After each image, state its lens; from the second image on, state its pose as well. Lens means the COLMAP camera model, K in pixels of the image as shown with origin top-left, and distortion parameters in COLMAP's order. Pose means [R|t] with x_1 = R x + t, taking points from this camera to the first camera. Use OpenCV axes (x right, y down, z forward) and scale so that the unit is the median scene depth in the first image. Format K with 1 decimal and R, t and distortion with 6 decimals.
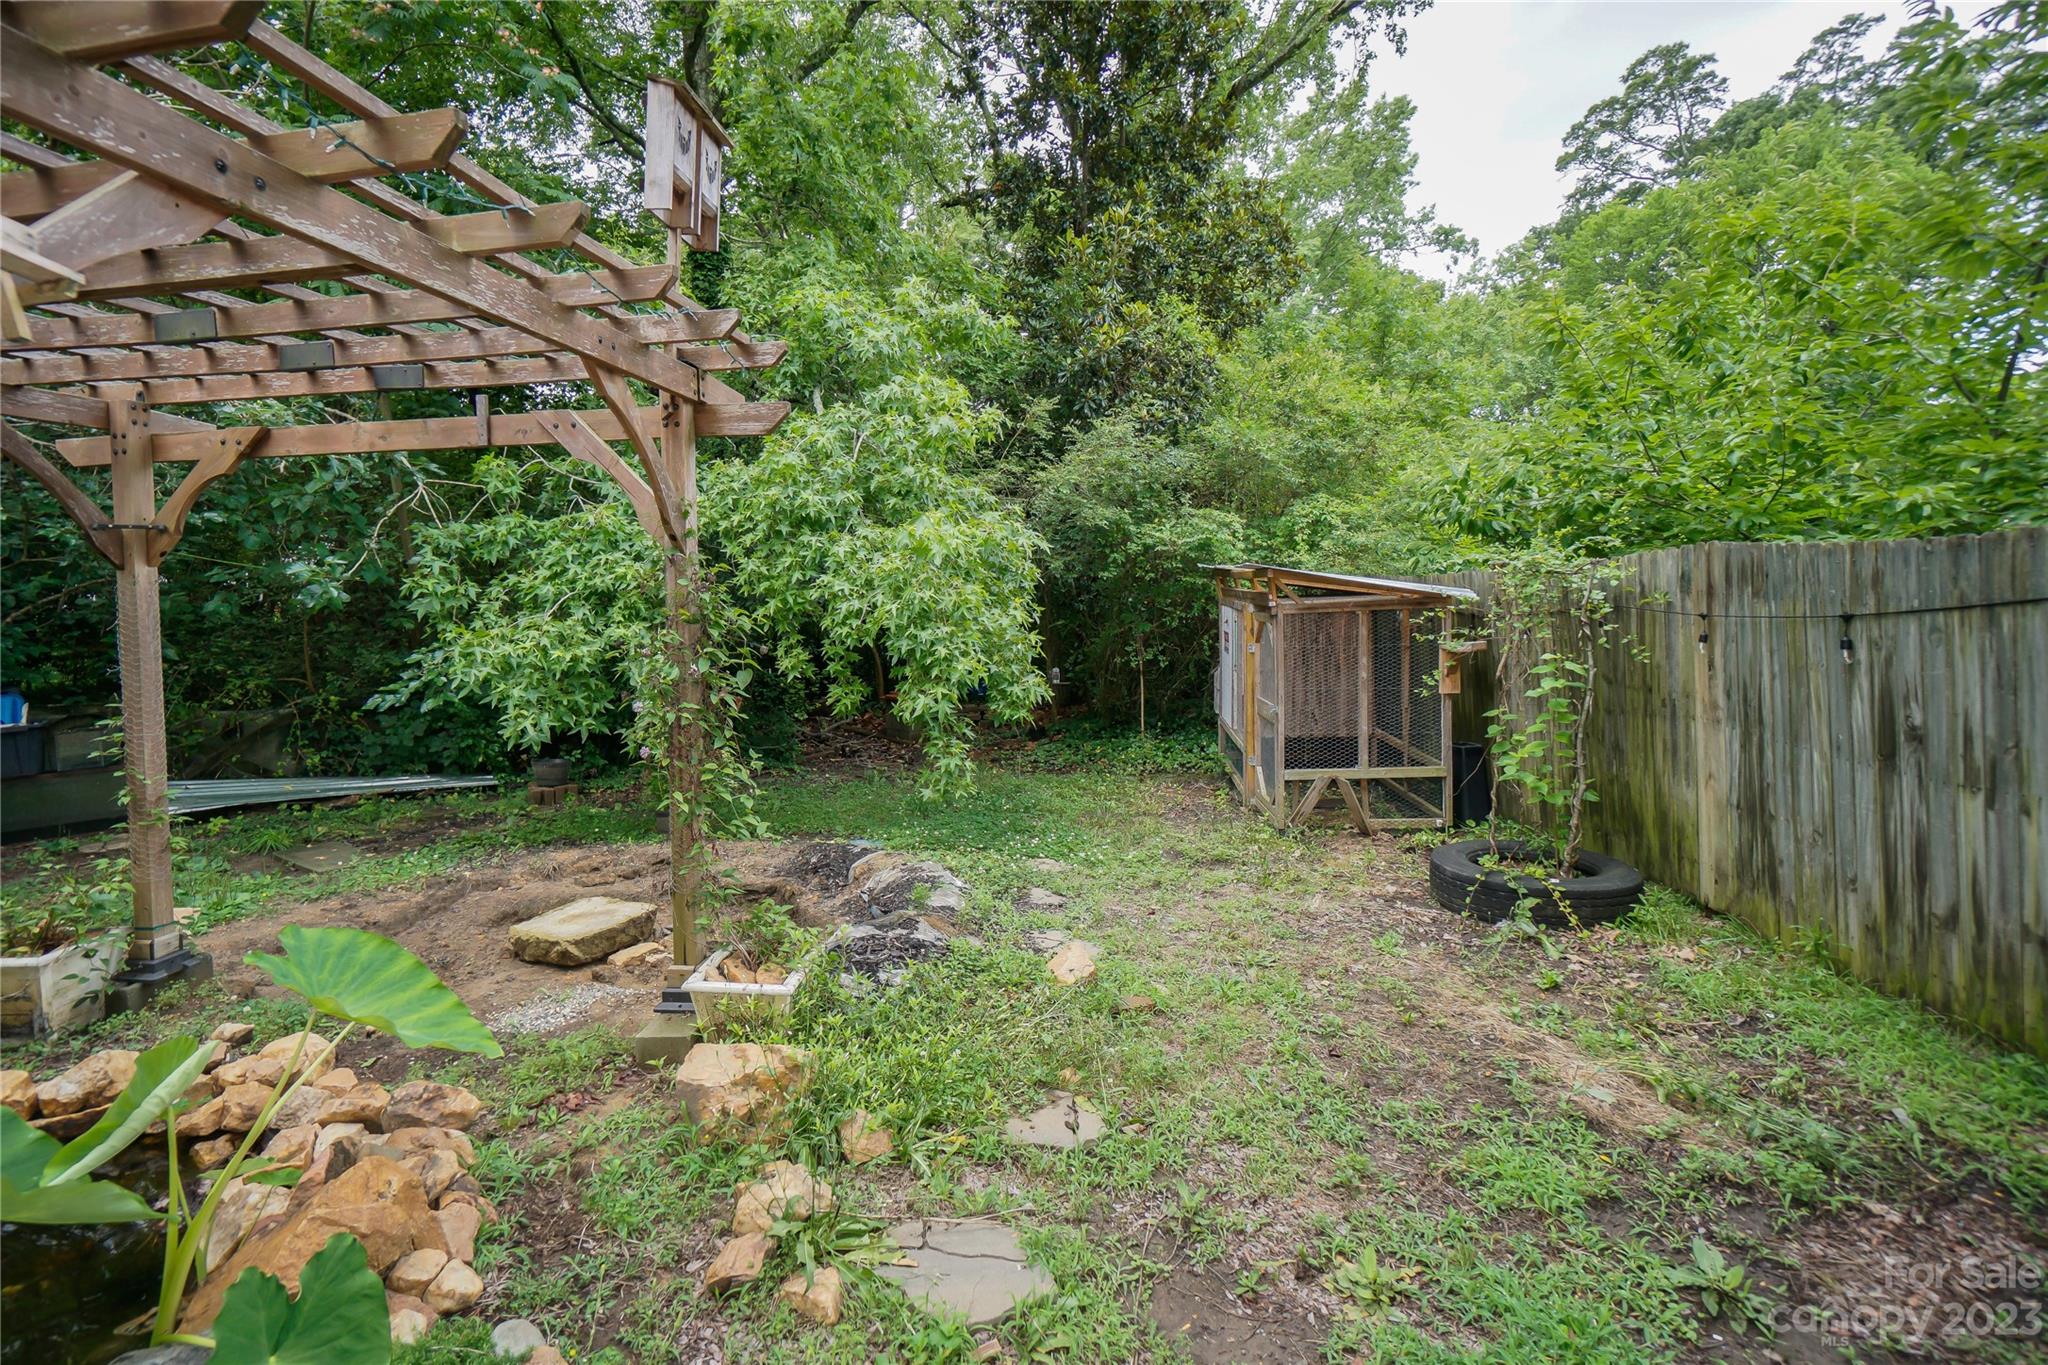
lens RADIAL K [[915.4, 0, 996.0], [0, 915.4, 678.3], [0, 0, 1]] dist [-0.002969, -0.000086]
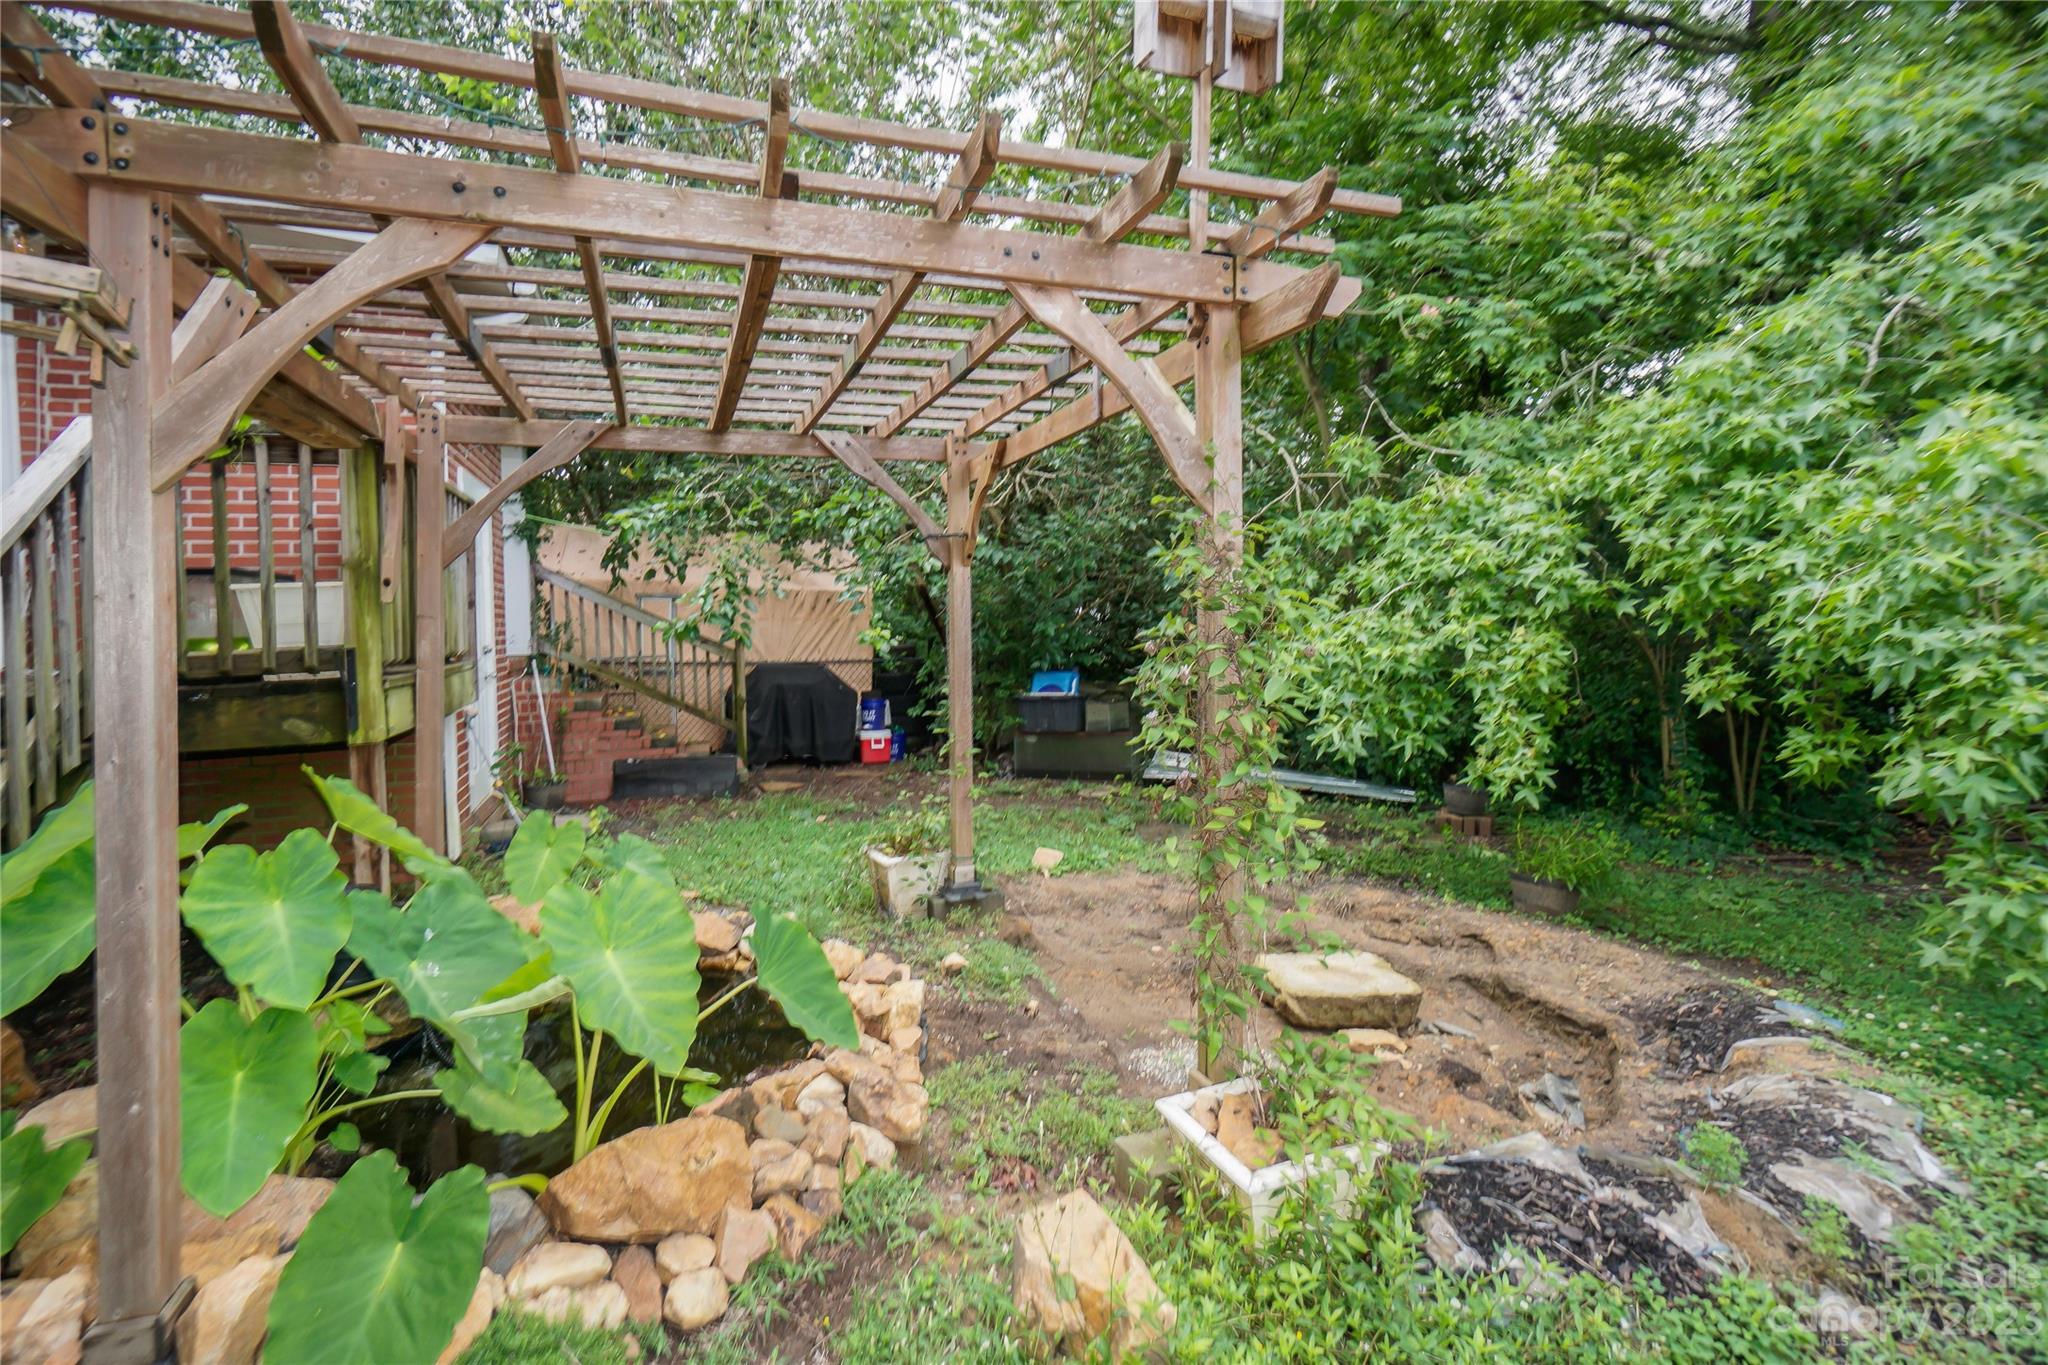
lens RADIAL K [[931.5, 0, 968.1], [0, 931.5, 619.8], [0, 0, 1]] dist [-0.002412, -0.000326]
pose [[0.459596, 0.010066, -0.888071, 0.115401], [-0.083465, 0.996000, -0.031905, 0.001903], [0.884197, 0.088786, 0.458598, 0.256305]]
